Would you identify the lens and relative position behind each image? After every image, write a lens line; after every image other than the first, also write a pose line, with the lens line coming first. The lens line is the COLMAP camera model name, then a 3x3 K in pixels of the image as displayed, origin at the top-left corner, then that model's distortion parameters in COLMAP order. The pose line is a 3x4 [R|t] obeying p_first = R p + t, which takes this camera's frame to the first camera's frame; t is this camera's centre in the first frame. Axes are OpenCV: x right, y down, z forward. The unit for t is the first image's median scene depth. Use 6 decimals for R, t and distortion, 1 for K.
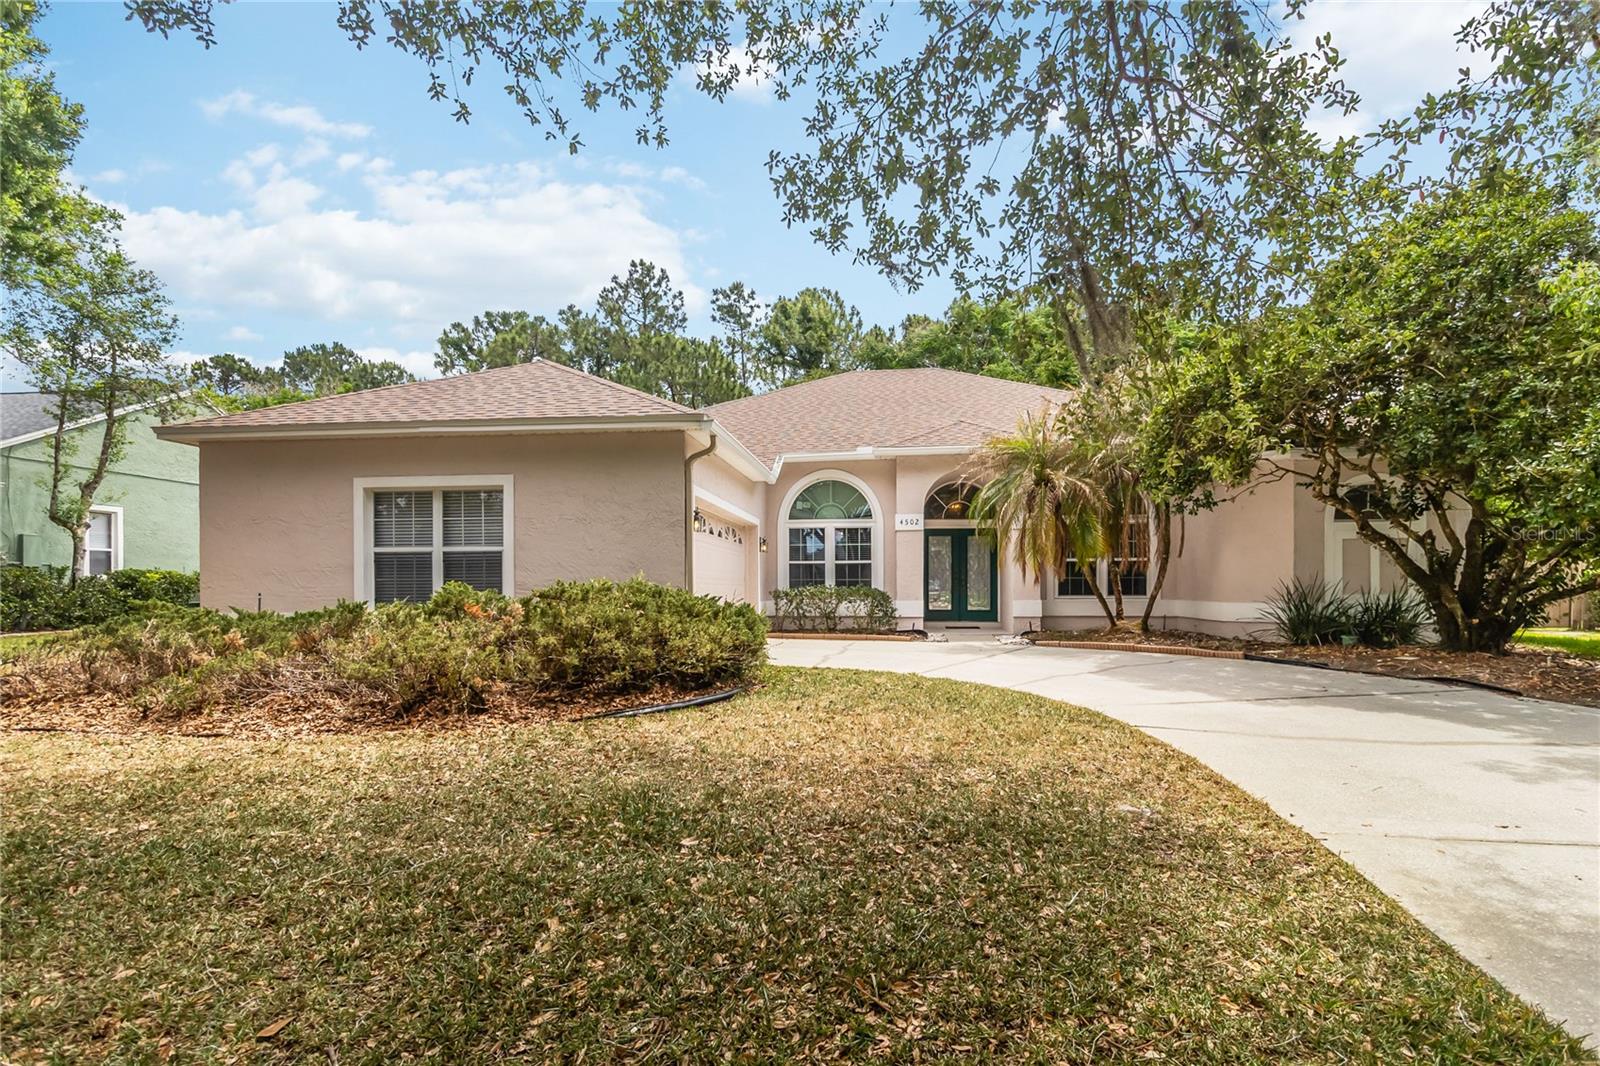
lens RADIAL K [[712.8, 0, 808.9], [0, 712.8, 541.6], [0, 0, 1]] dist [0.001554, 0.001180]
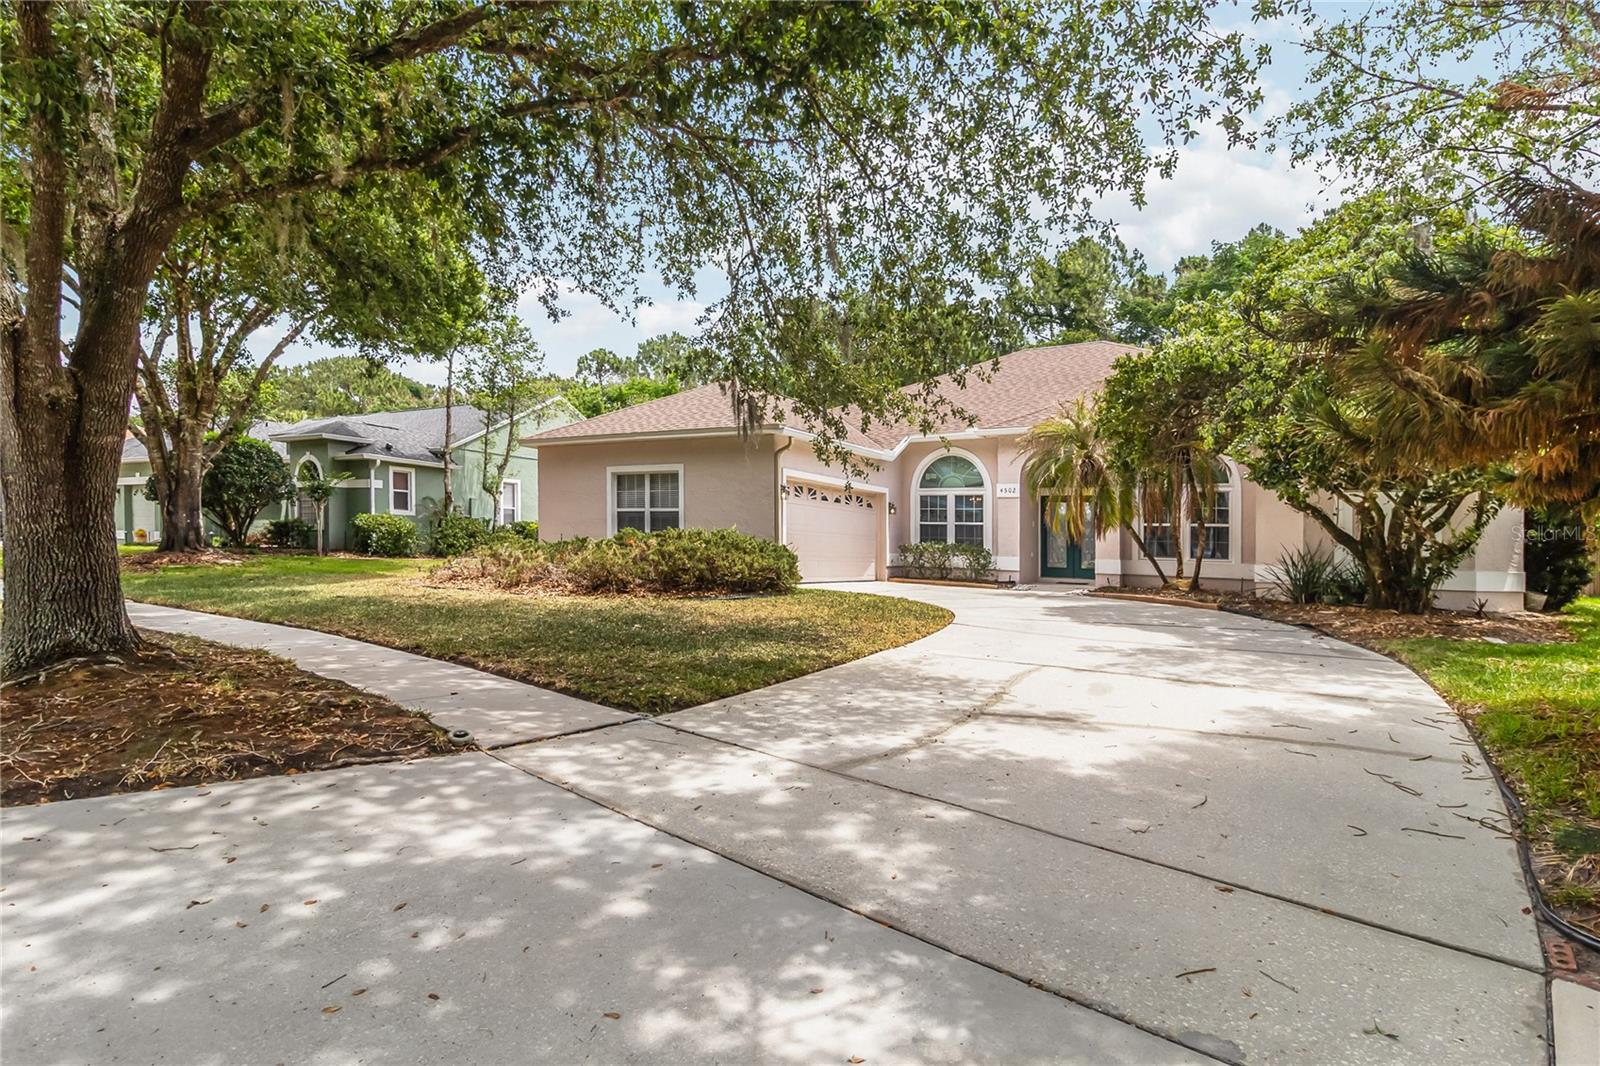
lens RADIAL K [[755.8, 0, 802.5], [0, 755.8, 521.9], [0, 0, 1]] dist [0.001009, 0.000386]
pose [[0.908327, 0.015953, -0.417957, 0.336518], [-0.006211, 0.999677, 0.024657, -0.003687], [0.418215, -0.019801, 0.908132, -0.269067]]
